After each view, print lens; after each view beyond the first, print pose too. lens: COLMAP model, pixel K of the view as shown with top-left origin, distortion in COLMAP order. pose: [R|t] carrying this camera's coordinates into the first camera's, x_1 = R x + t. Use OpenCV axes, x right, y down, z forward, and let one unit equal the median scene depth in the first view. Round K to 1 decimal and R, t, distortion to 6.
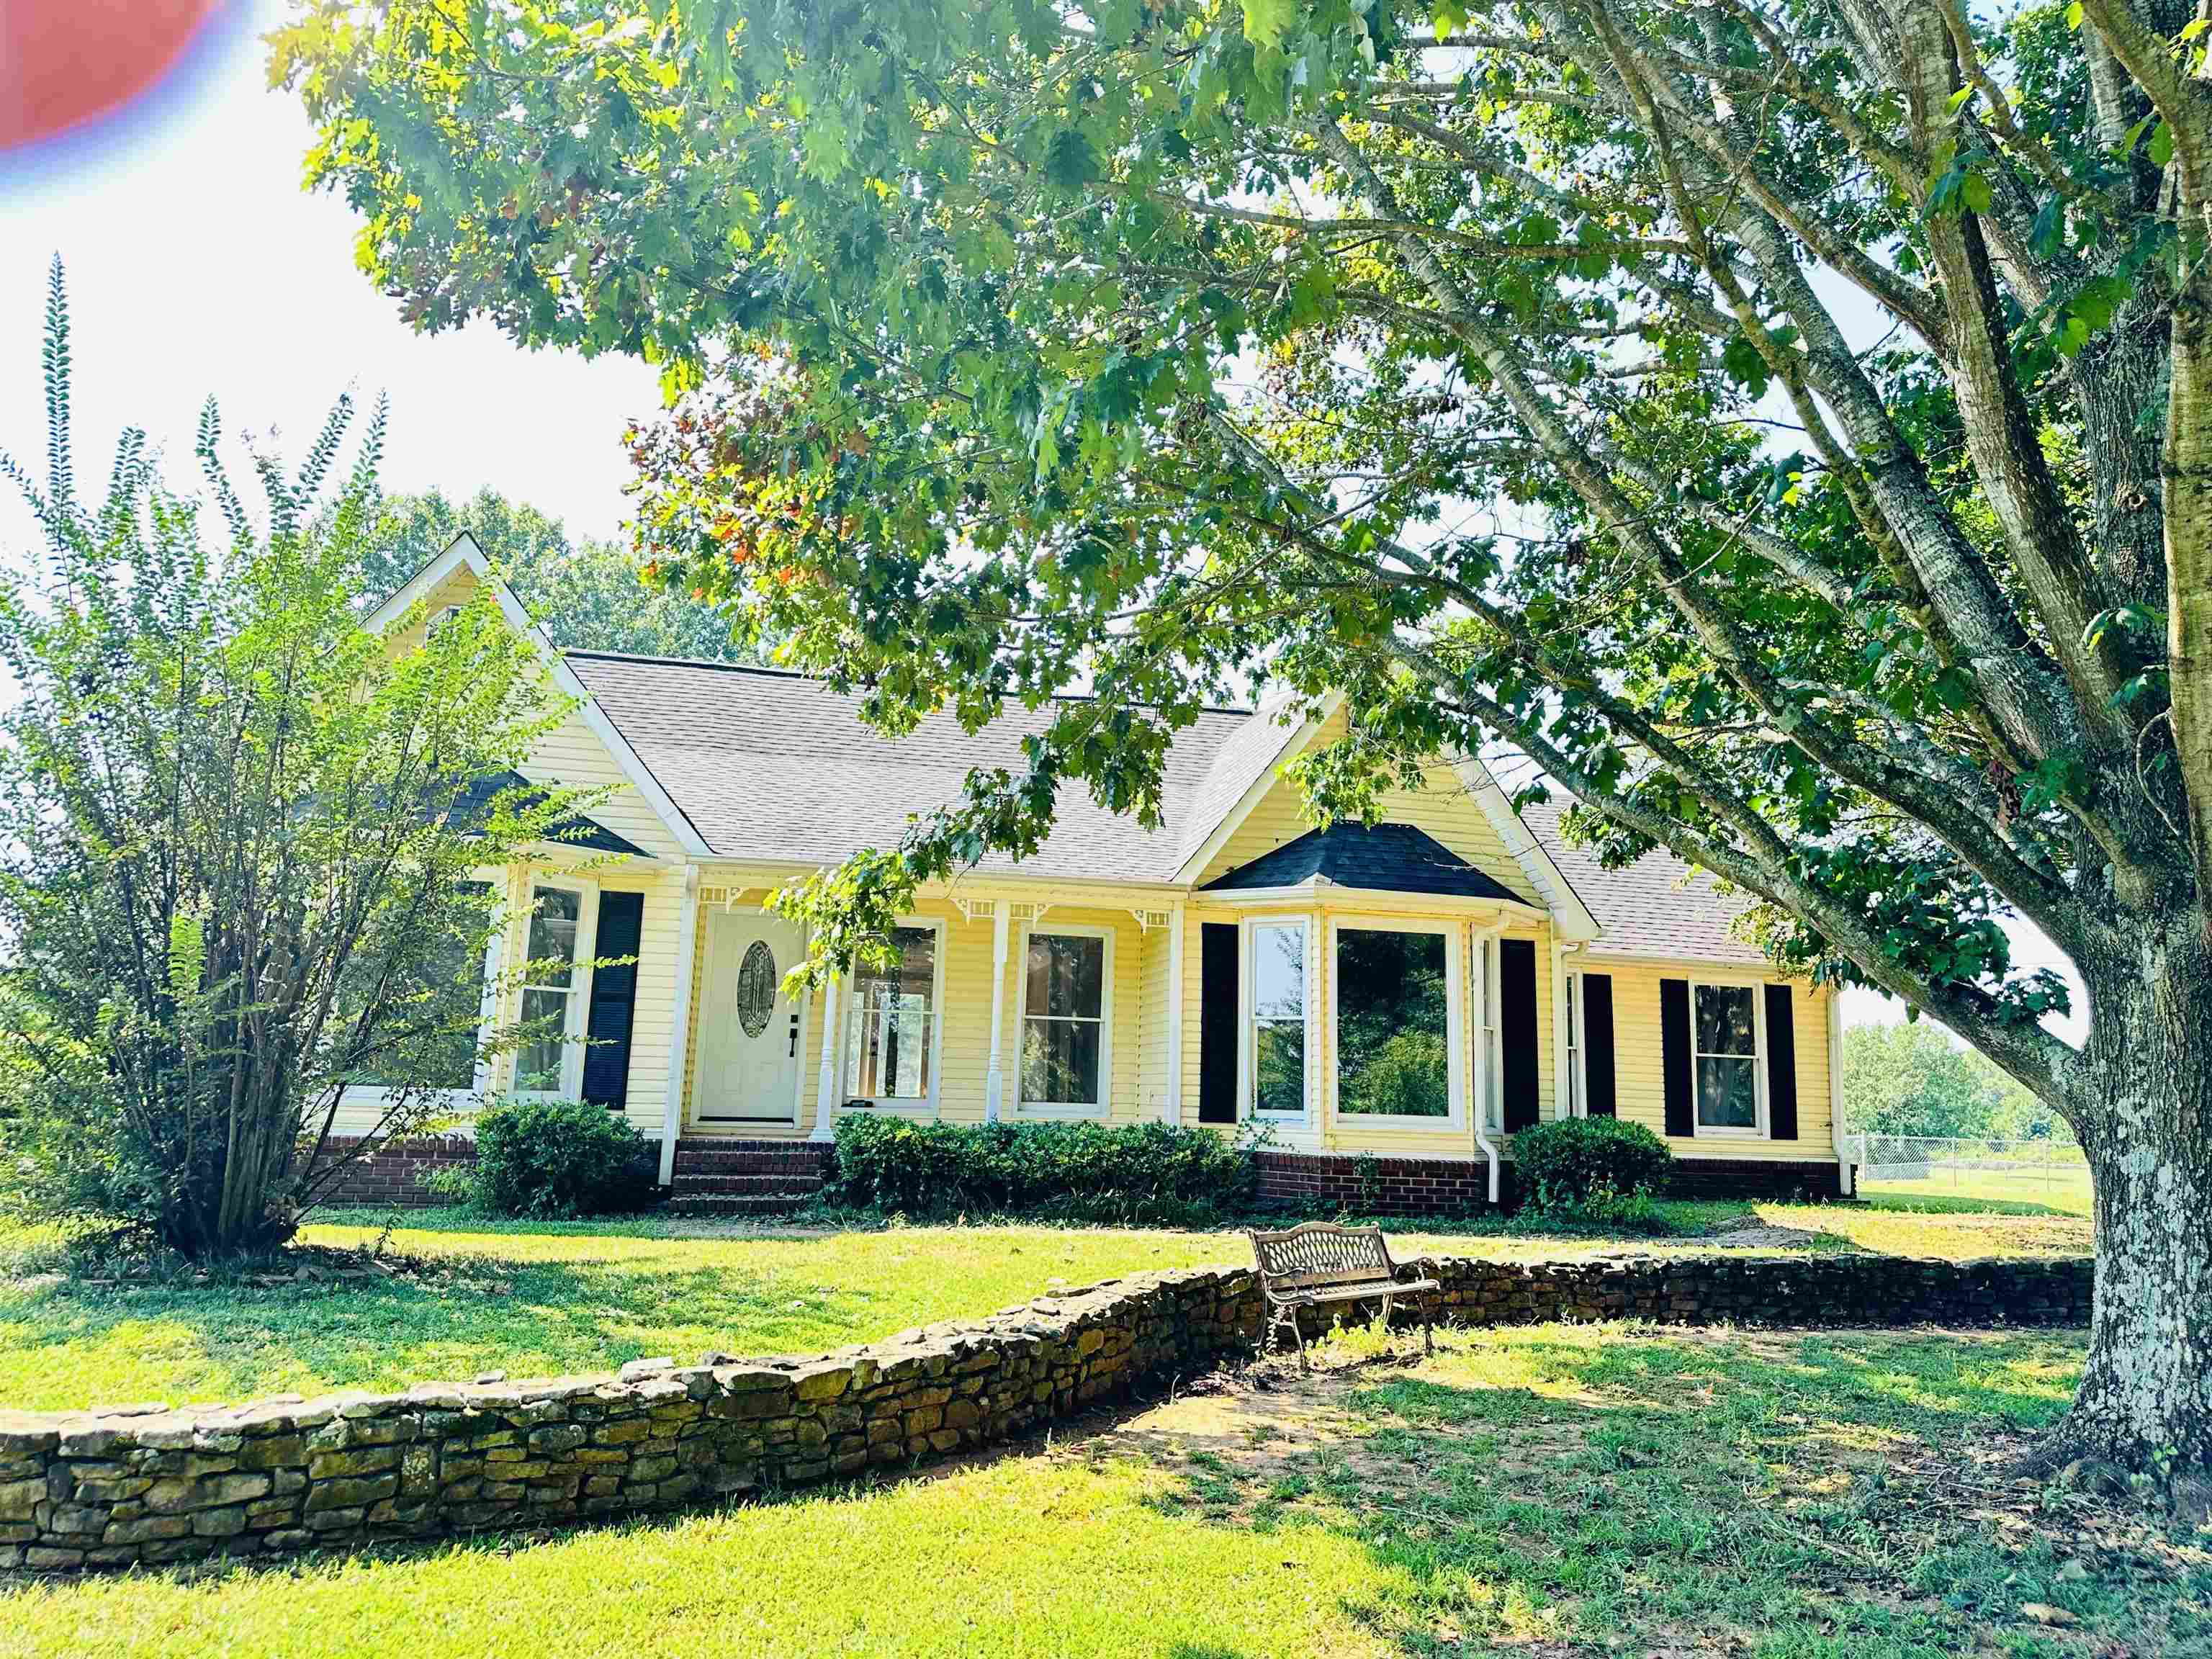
lens RADIAL K [[1564.4, 0, 1109.7], [0, 1564.4, 836.8], [0, 0, 1]] dist [0.135677, -0.220561]
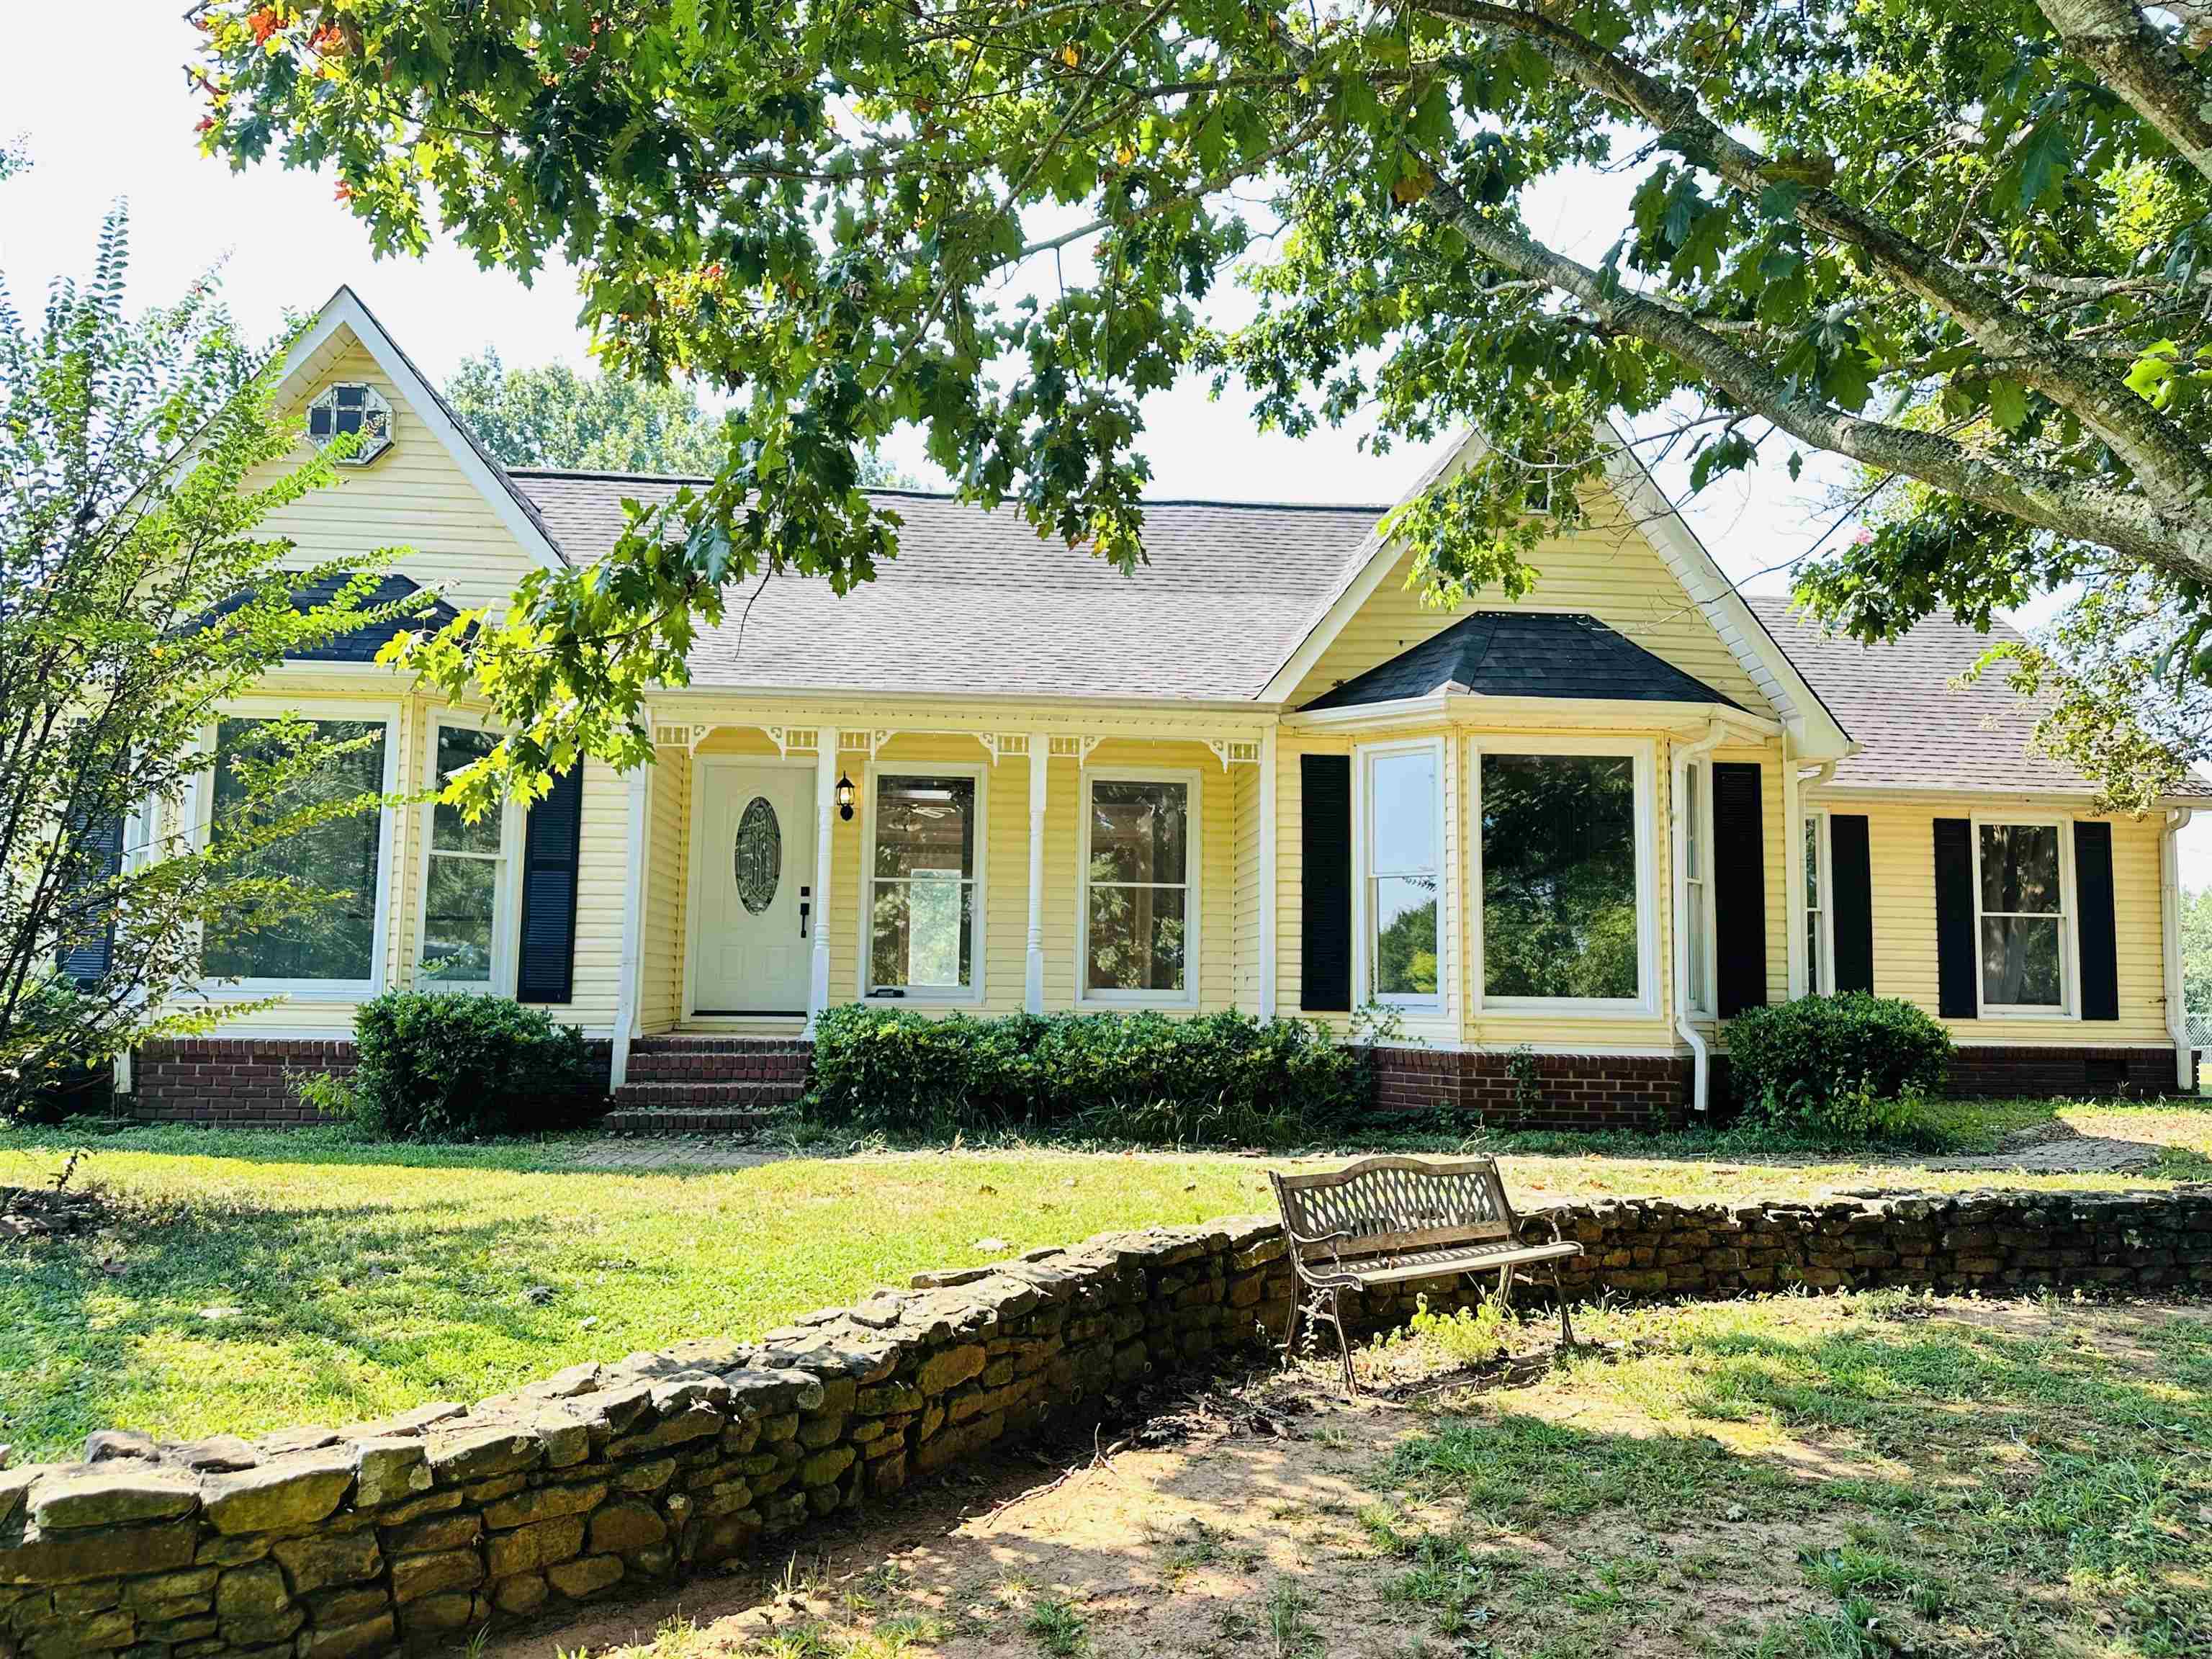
lens RADIAL K [[1601.3, 0, 1108.3], [0, 1601.3, 850.2], [0, 0, 1]] dist [0.093421, -0.171122]
pose [[0.990717, -0.026899, -0.133252, 0.078743], [0.037046, 0.996550, 0.074263, 0.046440], [0.130795, -0.078510, 0.988296, 0.243574]]
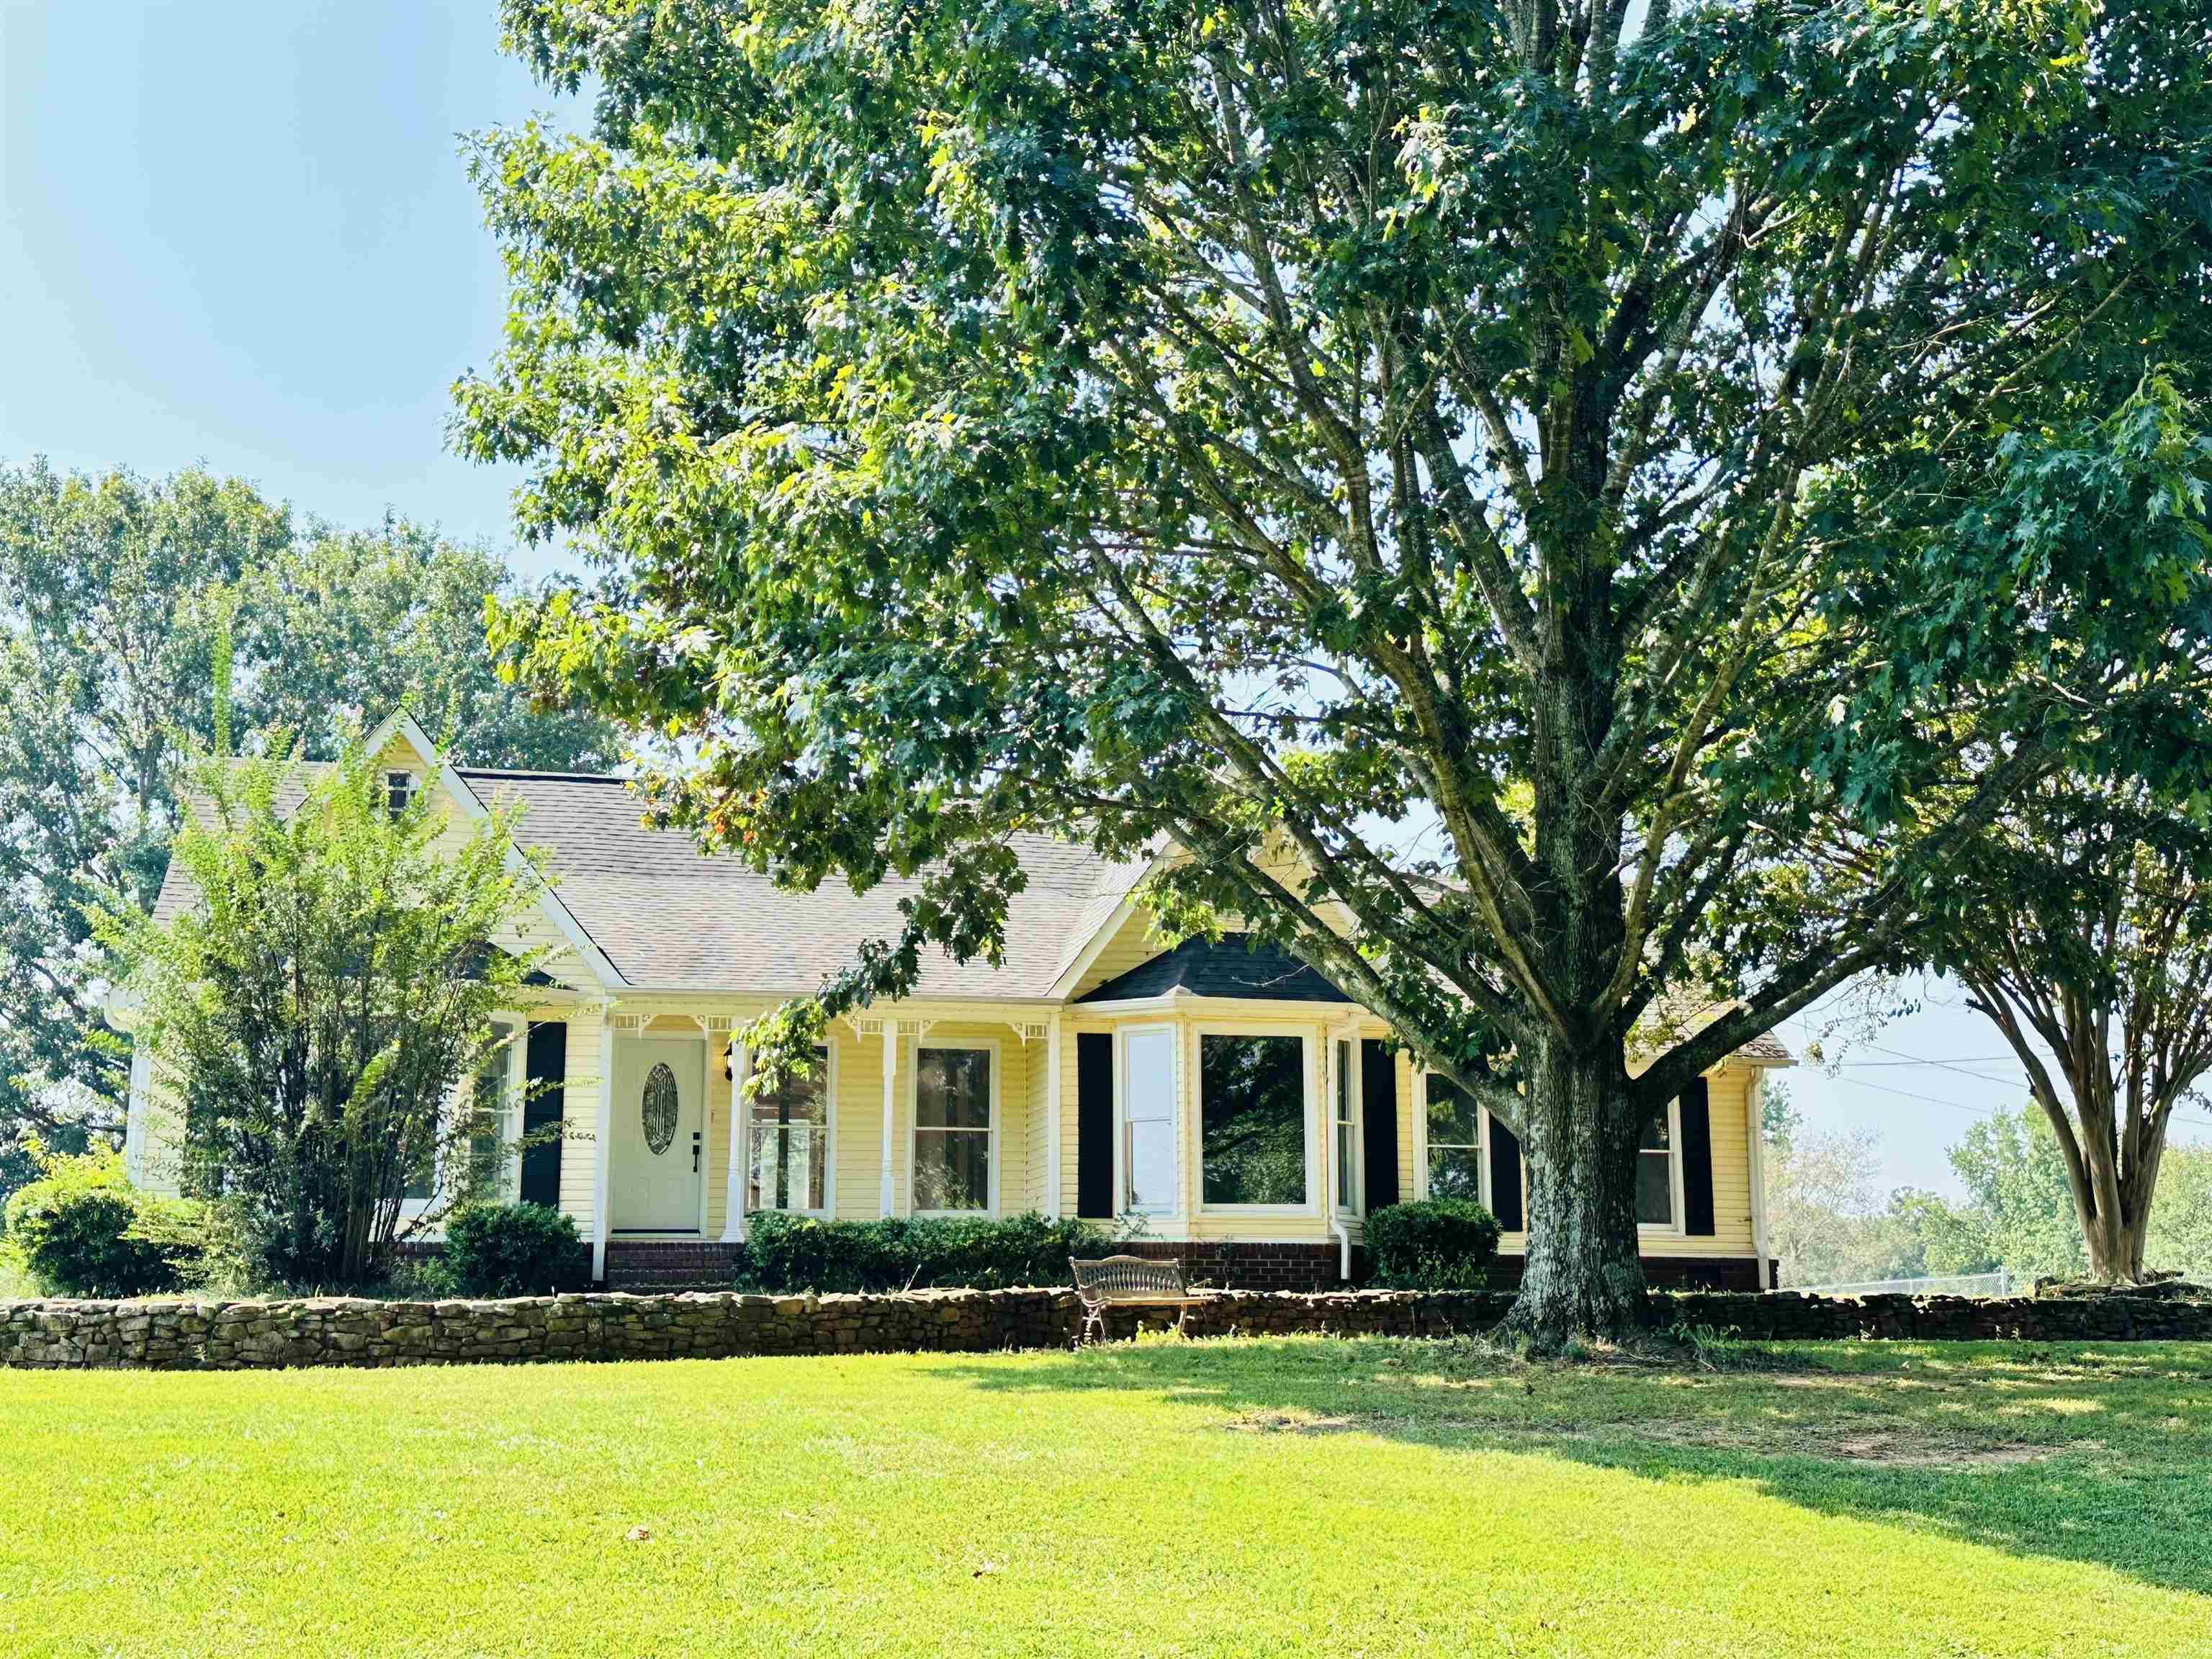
lens RADIAL K [[2610.6, 0, 1106.0], [0, 2610.6, 829.5], [0, 0, 1]] dist [0.168915, -0.246498]
pose [[0.999515, -0.029809, 0.008977, 0.076501], [0.029974, 0.999373, -0.018843, -0.057639], [-0.008410, 0.019103, 0.999782, -0.913865]]
